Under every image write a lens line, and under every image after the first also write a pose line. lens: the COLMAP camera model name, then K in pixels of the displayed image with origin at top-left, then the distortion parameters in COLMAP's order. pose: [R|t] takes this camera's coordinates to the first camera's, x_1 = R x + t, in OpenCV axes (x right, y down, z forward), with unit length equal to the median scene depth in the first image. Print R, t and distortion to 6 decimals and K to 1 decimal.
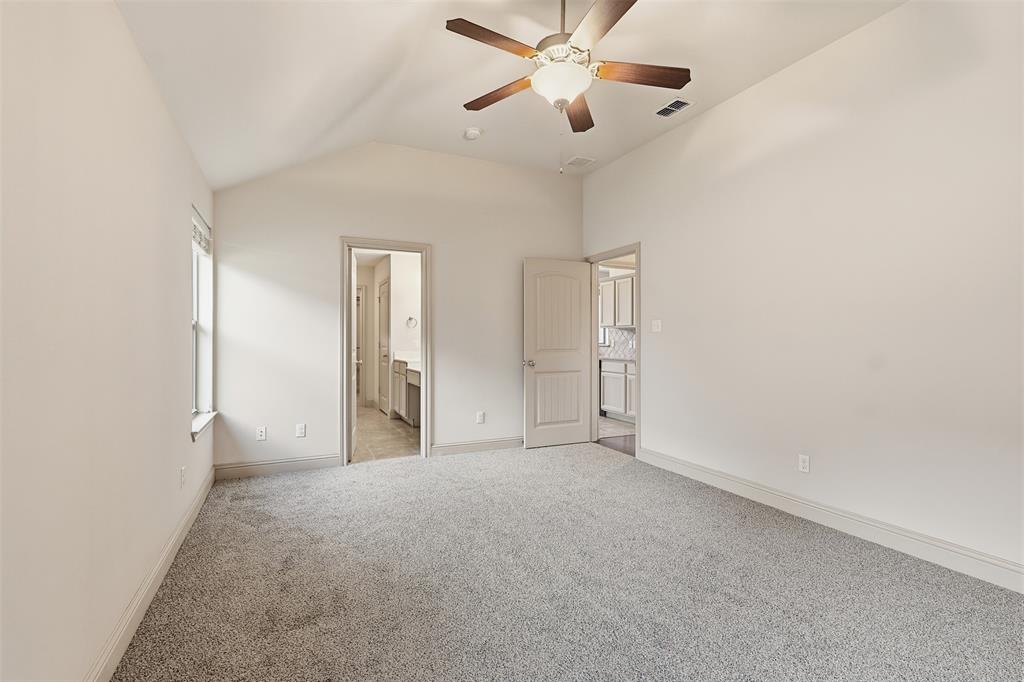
lens RADIAL K [[480.3, 0, 515.1], [0, 480.3, 341.7], [0, 0, 1]] dist [-0.000713, 0.000793]
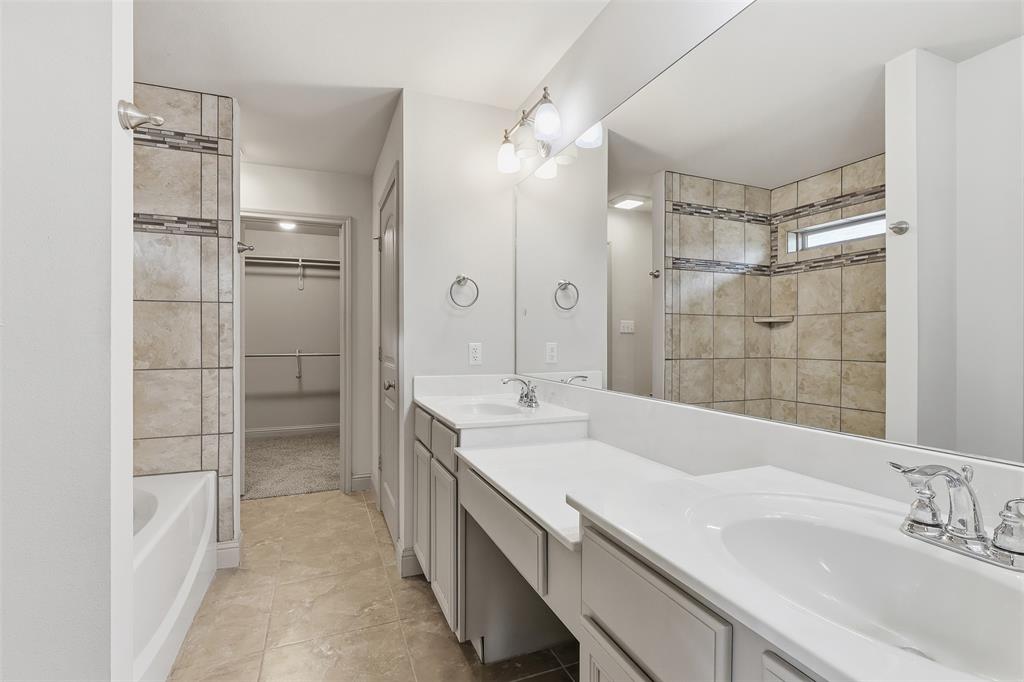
lens RADIAL K [[480.3, 0, 516.7], [0, 480.3, 338.6], [0, 0, 1]] dist [-0.000713, 0.000793]
pose [[0.998809, 0.001739, -0.048766, -0.160269], [-0.002157, 0.999961, -0.008521, -0.003337], [0.048749, 0.008616, 0.998774, 0.654150]]
